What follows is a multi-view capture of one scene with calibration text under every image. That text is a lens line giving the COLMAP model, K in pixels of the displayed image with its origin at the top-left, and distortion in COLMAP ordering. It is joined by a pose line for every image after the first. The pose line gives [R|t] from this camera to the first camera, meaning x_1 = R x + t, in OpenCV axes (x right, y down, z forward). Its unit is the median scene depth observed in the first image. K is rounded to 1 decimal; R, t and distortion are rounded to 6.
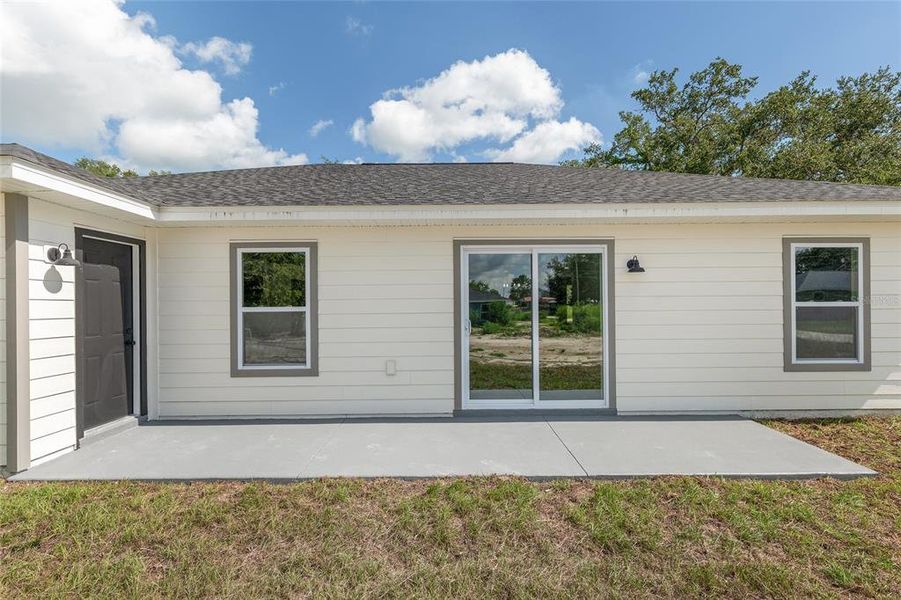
lens RADIAL K [[411.9, 0, 456.7], [0, 411.9, 301.8], [0, 0, 1]] dist [-0.002956, 0.001139]
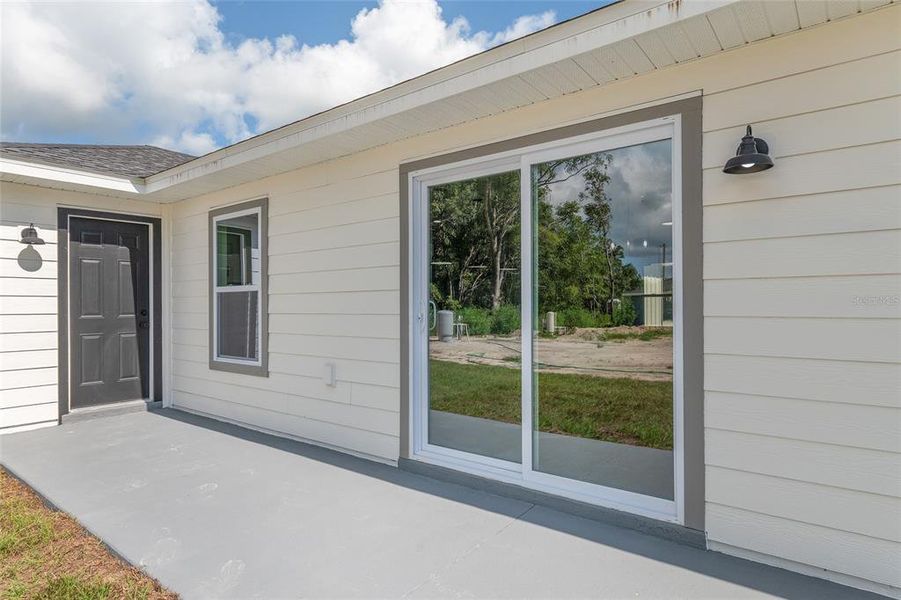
lens RADIAL K [[502.8, 0, 457.8], [0, 502.8, 301.1], [0, 0, 1]] dist [-0.005134, -0.002689]
pose [[0.794781, -0.000096, -0.606896, 0.488410], [0.003508, 0.999984, 0.004434, 0.039382], [0.606886, -0.005653, 0.794769, 0.484937]]
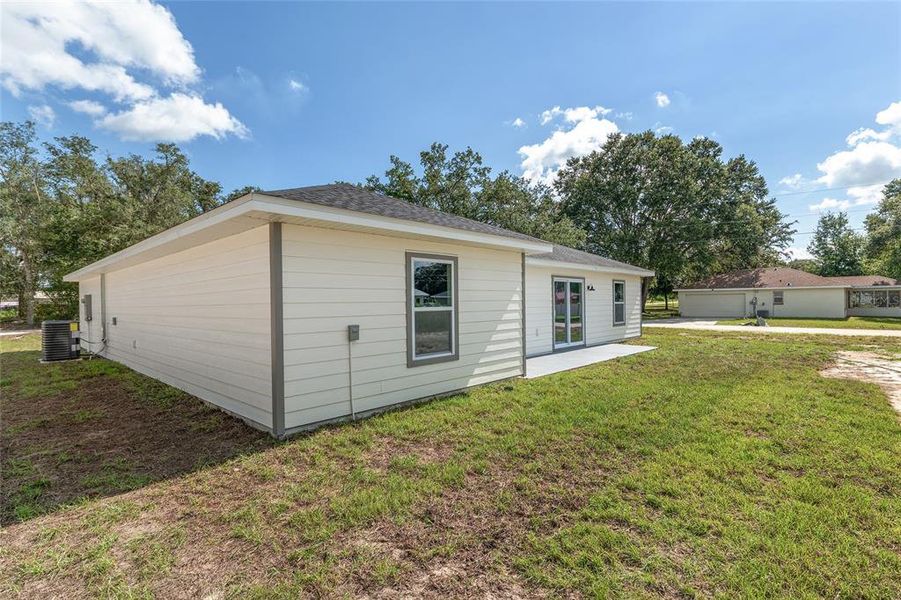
lens RADIAL K [[450.3, 0, 458.5], [0, 450.3, 307.0], [0, 0, 1]] dist [-0.002028, 0.000018]
pose [[0.683641, -0.010457, 0.729743, -2.141042], [0.018561, 0.999823, -0.003061, 0.026091], [-0.729582, 0.015637, 0.683714, -0.308057]]
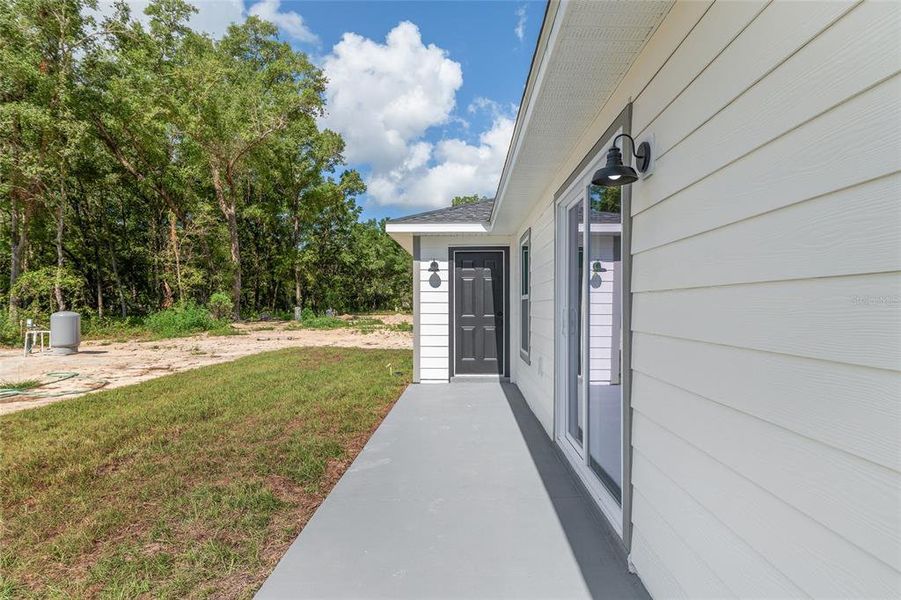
lens RADIAL K [[502.8, 0, 456.8], [0, 502.8, 303.5], [0, 0, 1]] dist [-0.005134, -0.002689]
pose [[-0.025383, 0.001583, -0.999677, 0.852082], [0.005437, 0.999984, 0.001445, 0.032024], [0.999663, -0.005398, -0.025391, 0.856253]]
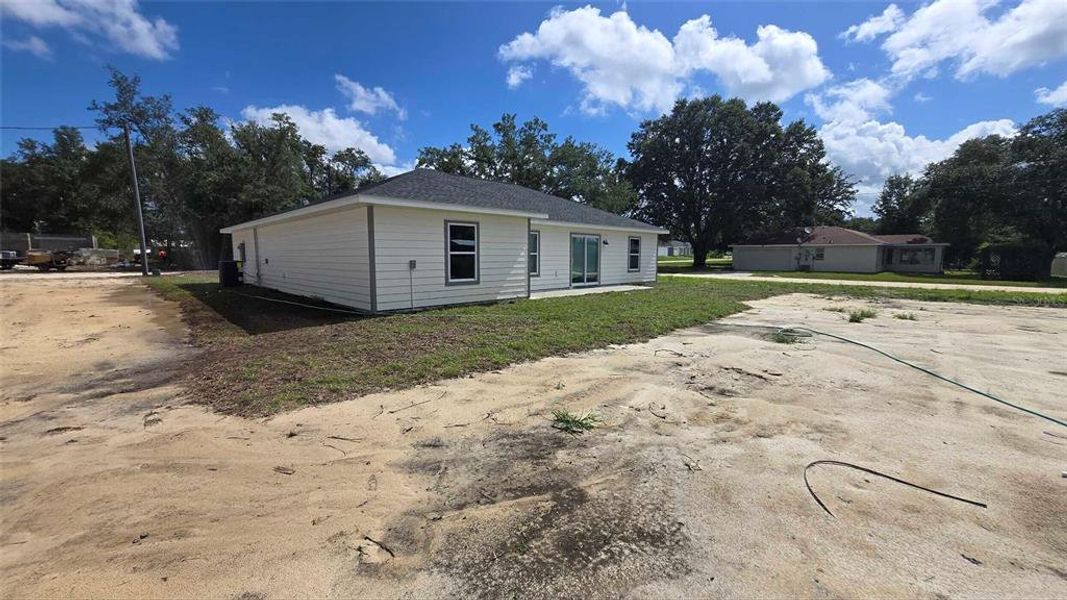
lens RADIAL K [[437.8, 0, 536.2], [0, 437.8, 309.8], [0, 0, 1]] dist [0.001099, 0.002741]
pose [[0.711684, -0.079537, 0.697982, -2.525143], [0.005555, 0.994176, 0.107625, 0.075341], [-0.702478, -0.072718, 0.707981, -1.197135]]
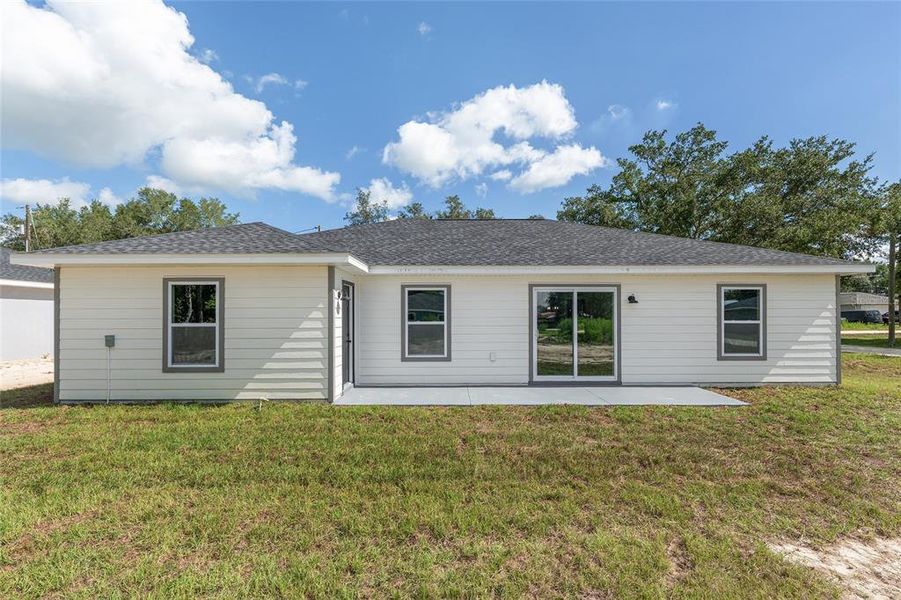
lens RADIAL K [[411.9, 0, 450.7], [0, 411.9, 316.9], [0, 0, 1]] dist [-0.002956, 0.001139]
pose [[0.999974, 0.006361, 0.003443, -0.344638], [-0.006349, 0.999974, -0.003552, -0.001748], [-0.003466, 0.003530, 0.999988, -0.746895]]
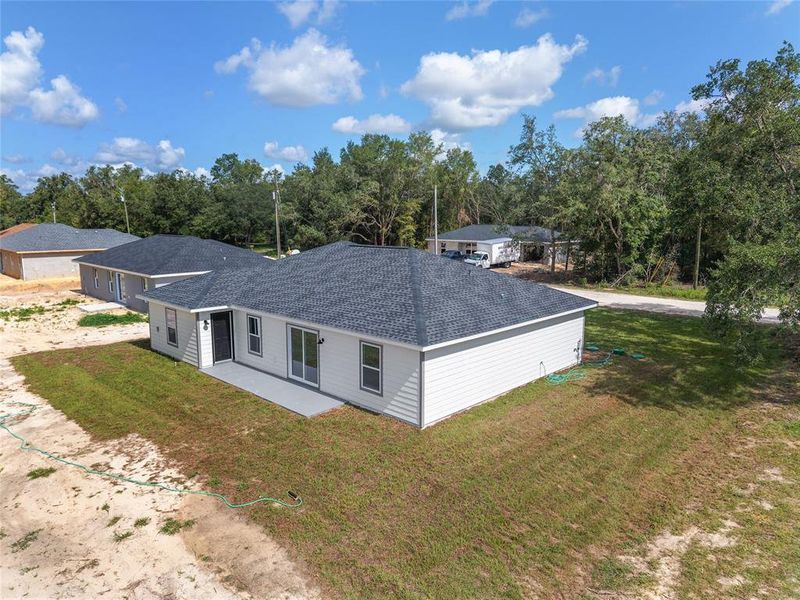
lens RADIAL K [[540.4, 0, 402.8], [0, 540.4, 302.6], [0, 0, 1]] dist [0.032278, -0.021913]
pose [[0.716773, 0.117794, -0.687286, 3.288806], [-0.002143, 0.985996, 0.166754, -0.946870], [0.697304, -0.118052, 0.706987, -1.167580]]
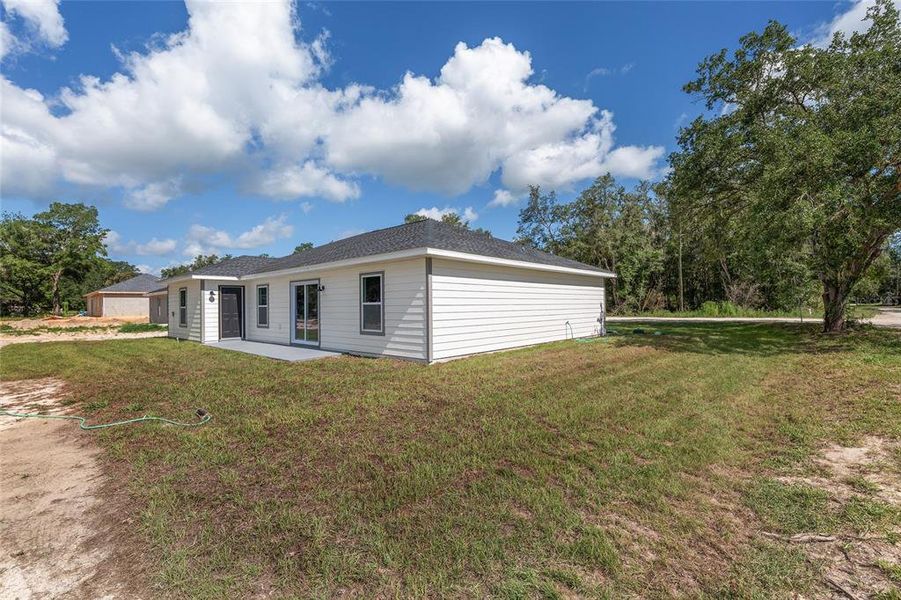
lens RADIAL K [[403.4, 0, 454.6], [0, 403.4, 301.8], [0, 0, 1]] dist [-0.001745, 0.001217]
pose [[0.736727, -0.008468, -0.676137, 2.633083], [0.010622, 0.999943, -0.000950, 0.003312], [0.676107, -0.006482, 0.736775, -0.244285]]
